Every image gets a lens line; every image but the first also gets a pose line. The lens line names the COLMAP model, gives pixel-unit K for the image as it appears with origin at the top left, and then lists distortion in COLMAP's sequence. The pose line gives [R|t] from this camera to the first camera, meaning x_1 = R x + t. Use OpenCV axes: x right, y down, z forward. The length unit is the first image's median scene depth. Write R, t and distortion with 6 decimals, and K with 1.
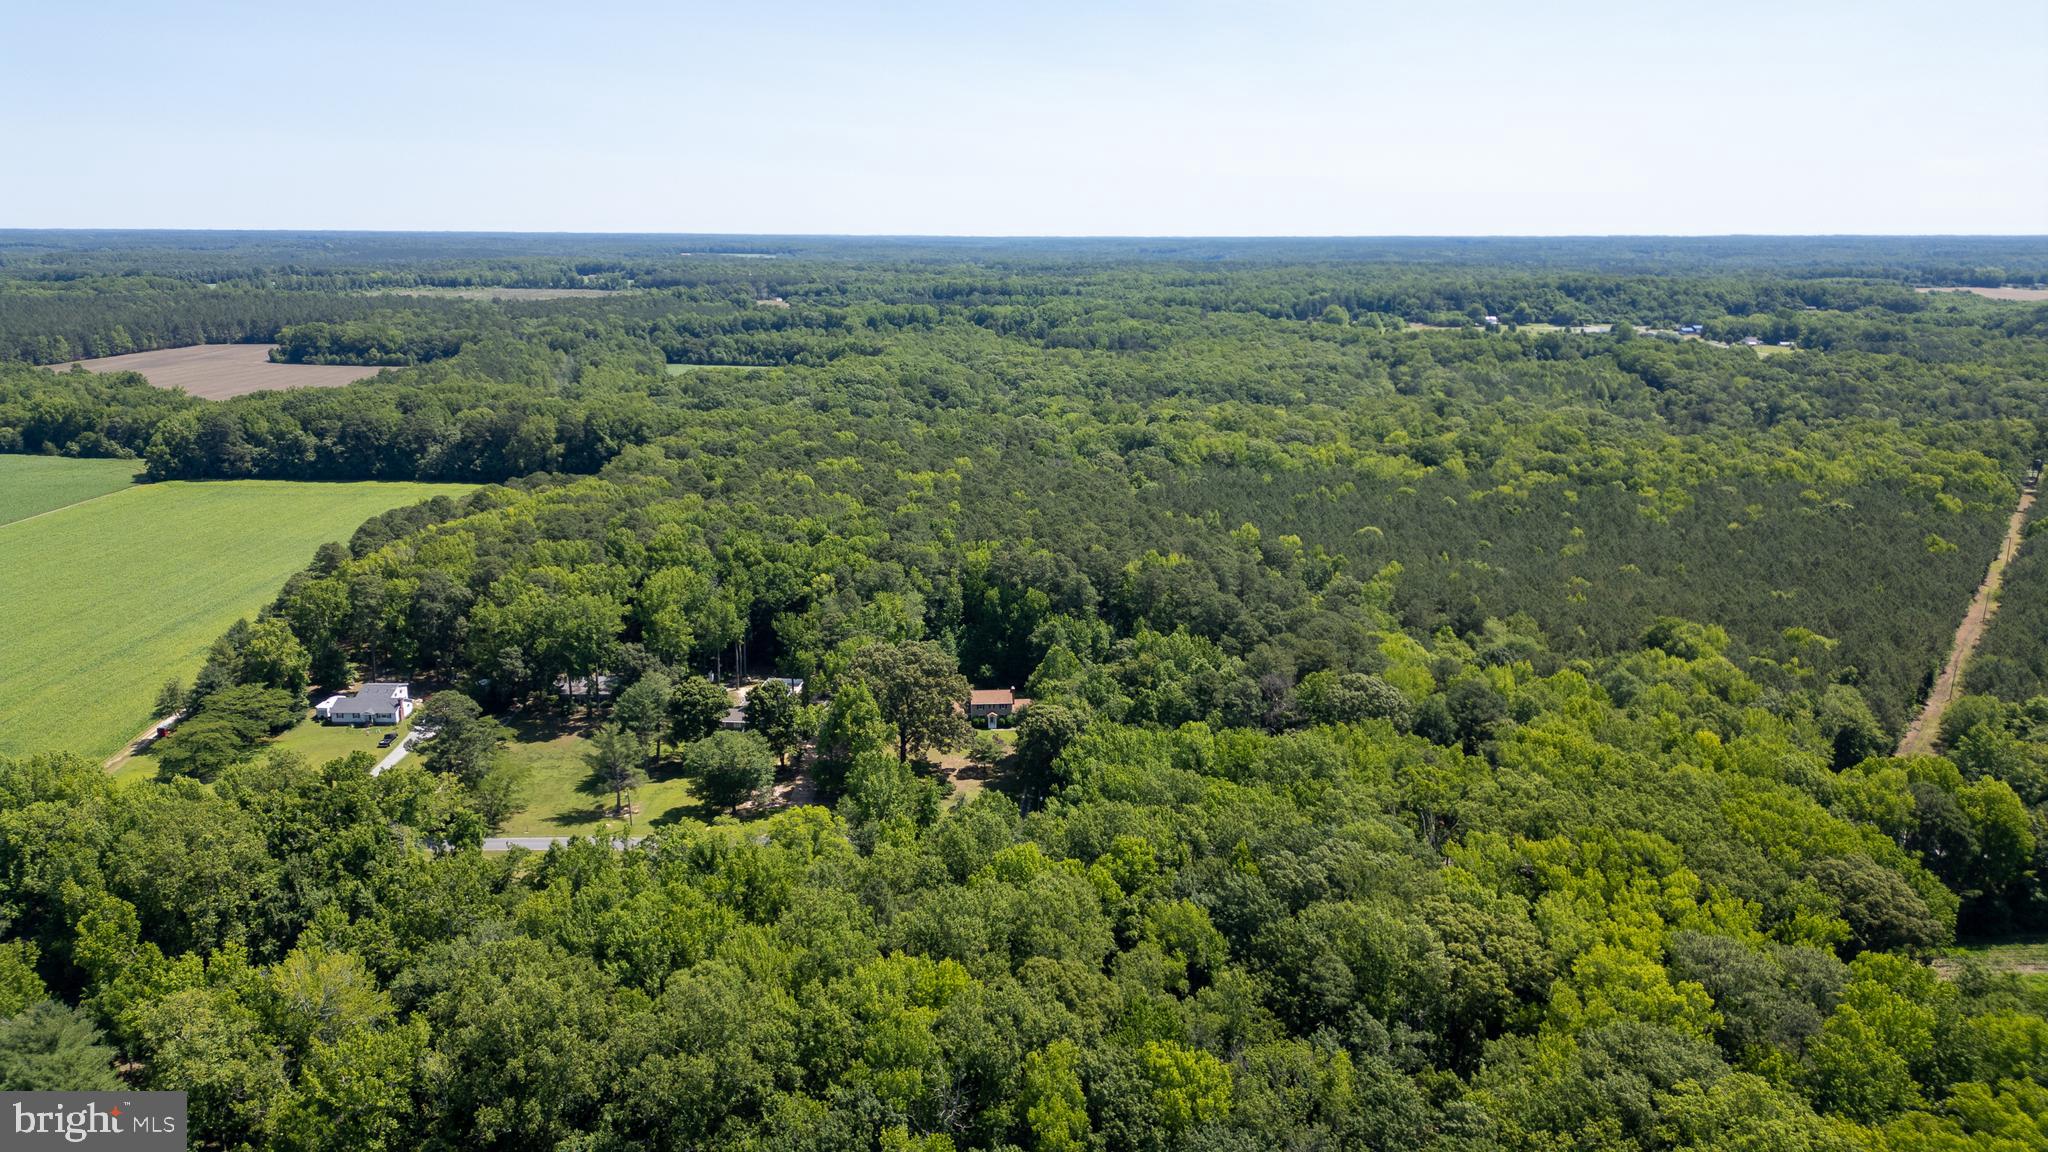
lens RADIAL K [[1421.0, 0, 1024.0], [0, 1421.0, 576.0], [0, 0, 1]] dist [0.059846, -0.058928]
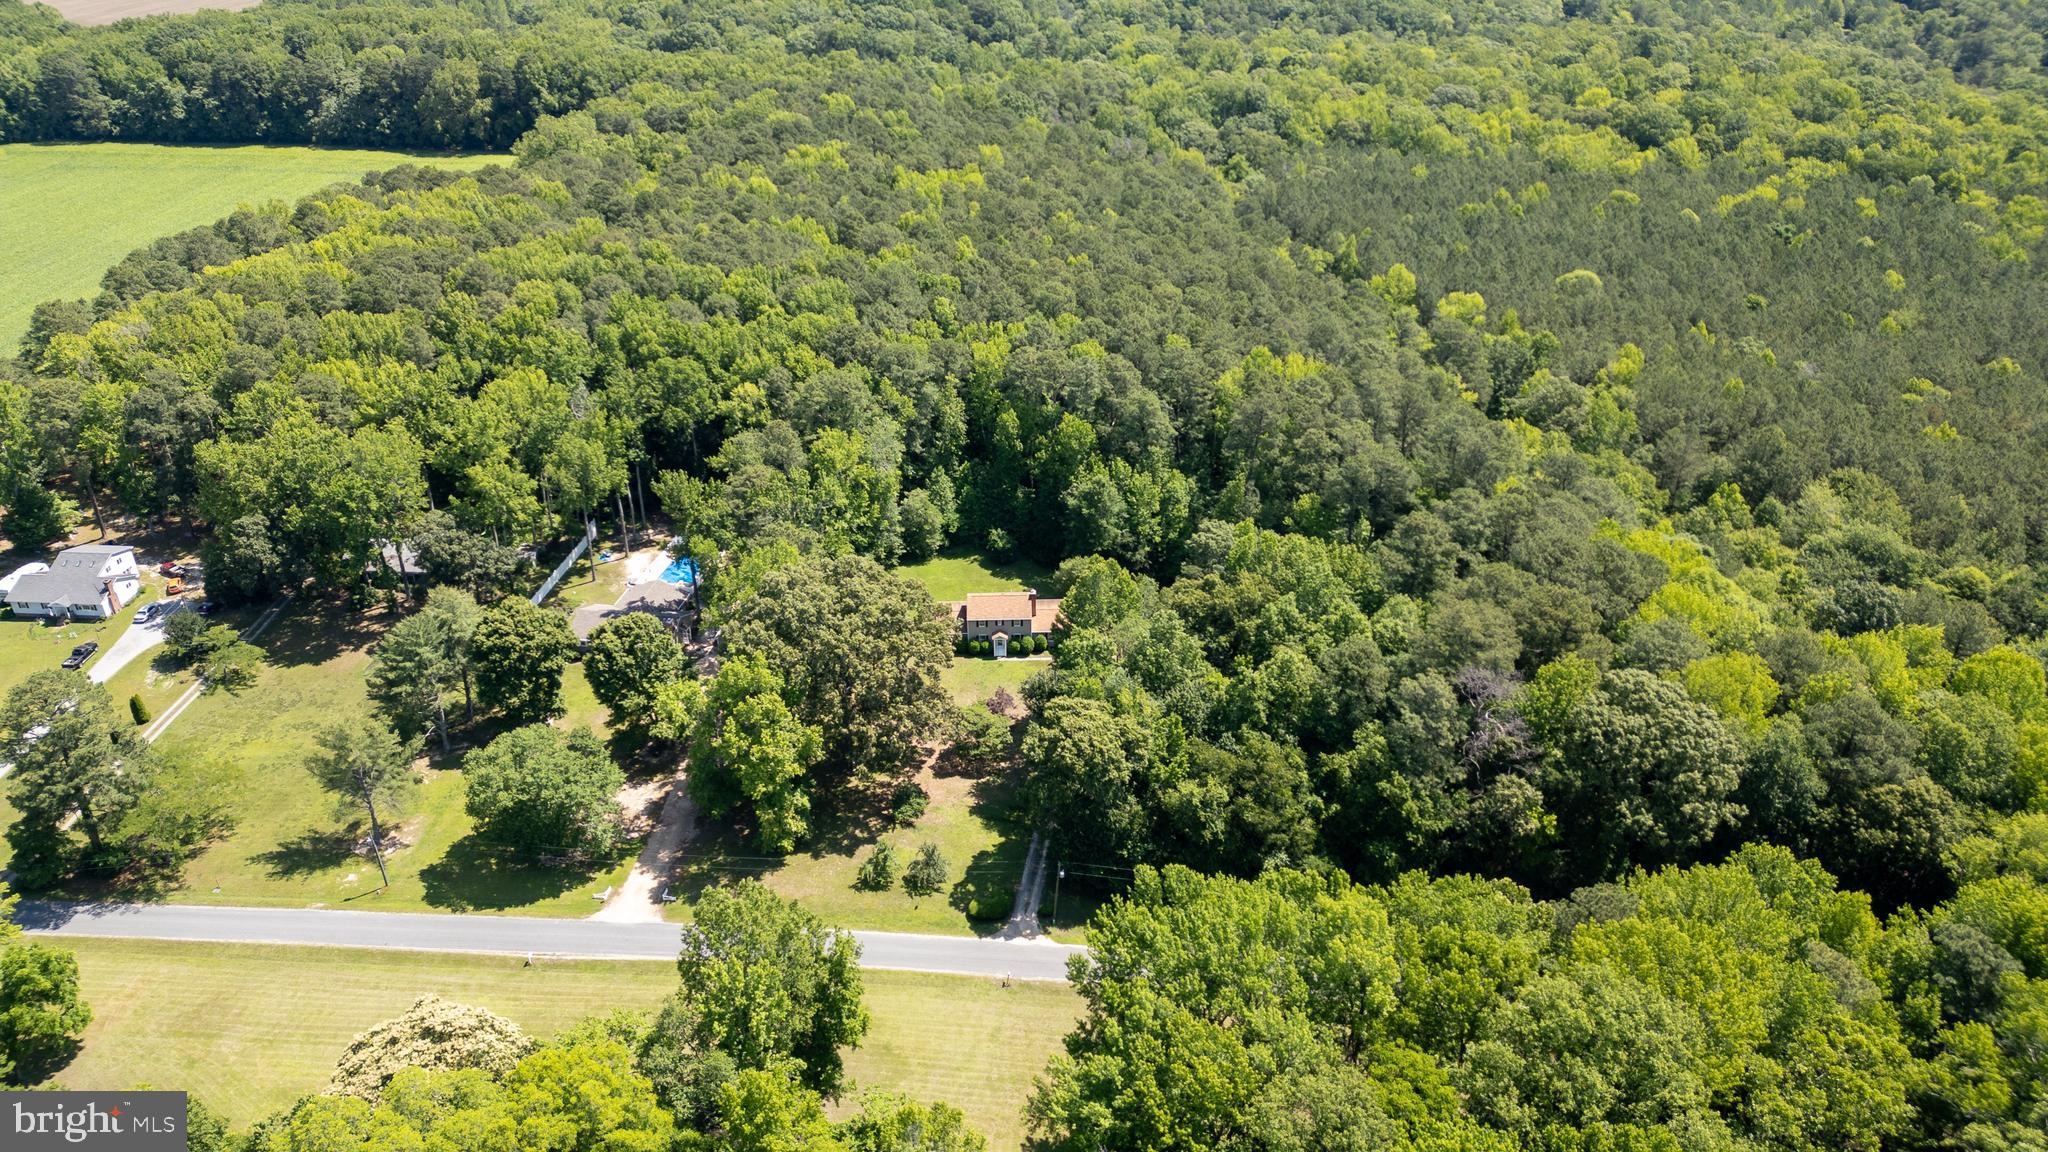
lens RADIAL K [[1421.0, 0, 1024.0], [0, 1421.0, 576.0], [0, 0, 1]] dist [0.059846, -0.058928]
pose [[0.998591, 0.020030, -0.049133, 0.015349], [-0.006482, 0.965127, 0.261703, -0.075610], [0.052662, -0.261016, 0.963897, 0.310592]]
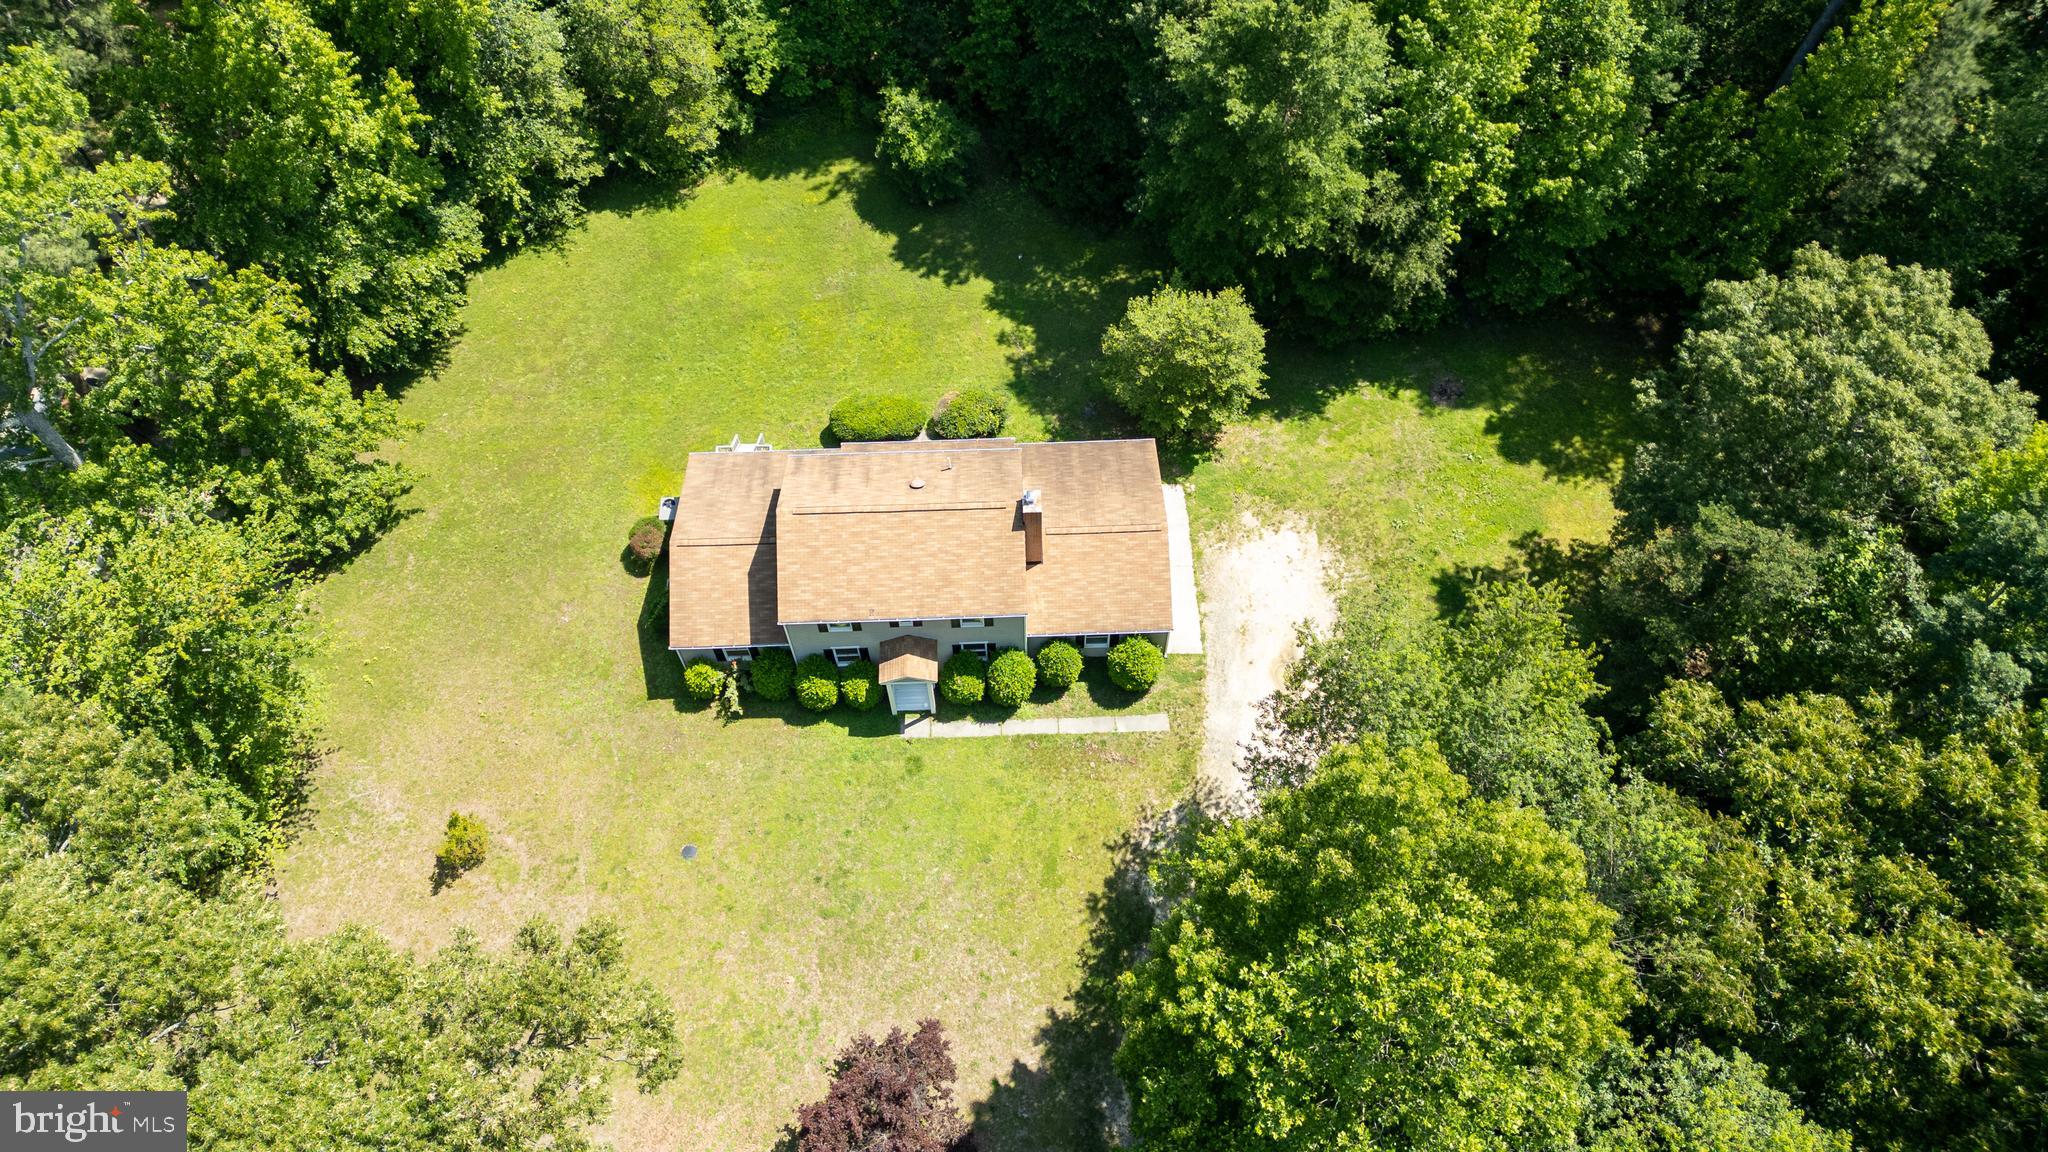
lens RADIAL K [[1421.0, 0, 1024.0], [0, 1421.0, 576.0], [0, 0, 1]] dist [0.059846, -0.058928]
pose [[0.998830, 0.037905, -0.030037, -0.002685], [-0.004142, 0.685831, 0.727749, -0.027930], [0.048186, -0.726773, 0.685185, 0.703739]]
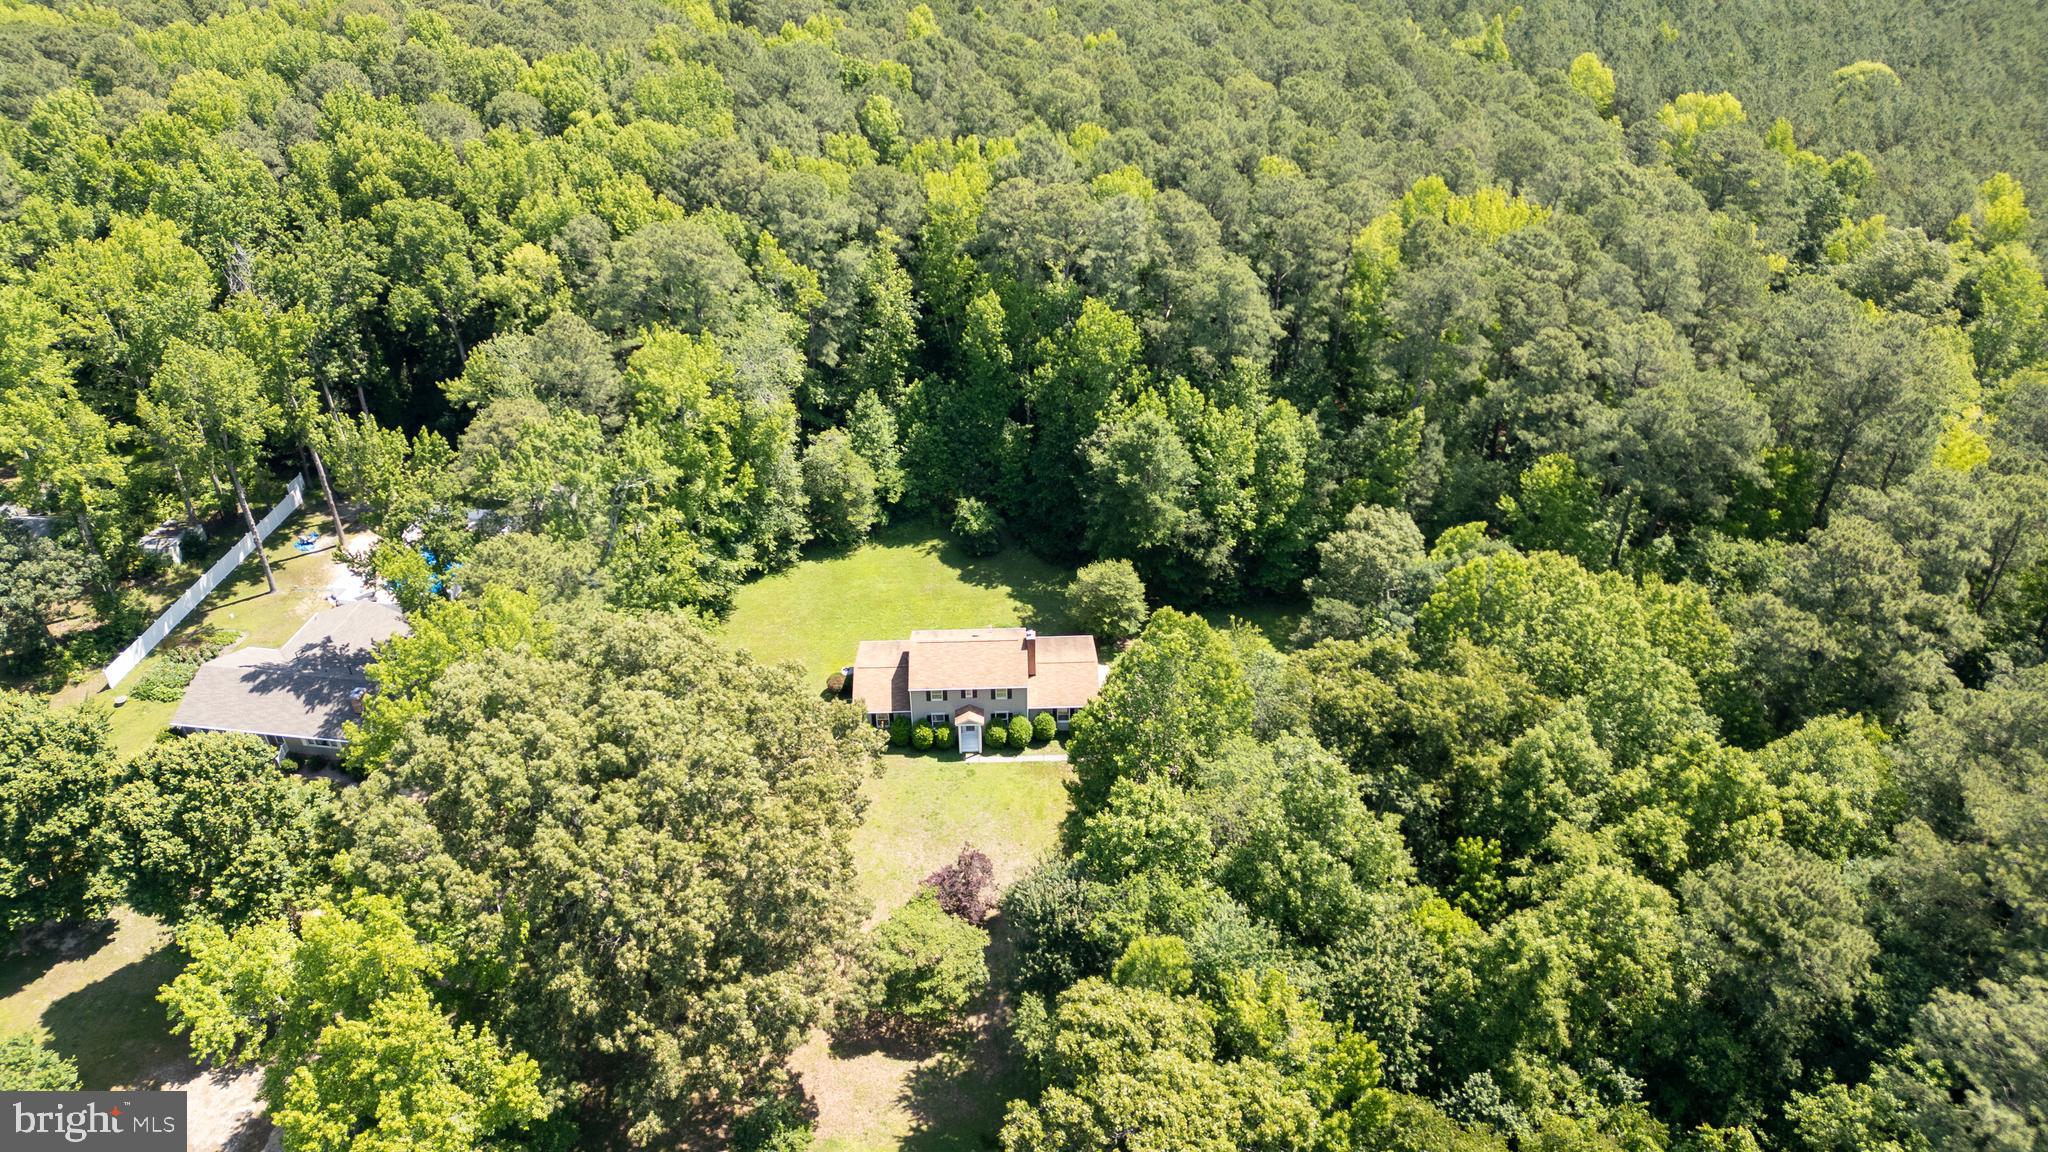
lens RADIAL K [[1421.0, 0, 1024.0], [0, 1421.0, 576.0], [0, 0, 1]] dist [0.059846, -0.058928]
pose [[0.998676, 0.021960, -0.046528, 0.005238], [-0.003939, 0.934317, 0.356421, -0.046822], [0.051299, -0.355766, 0.933166, 0.543914]]
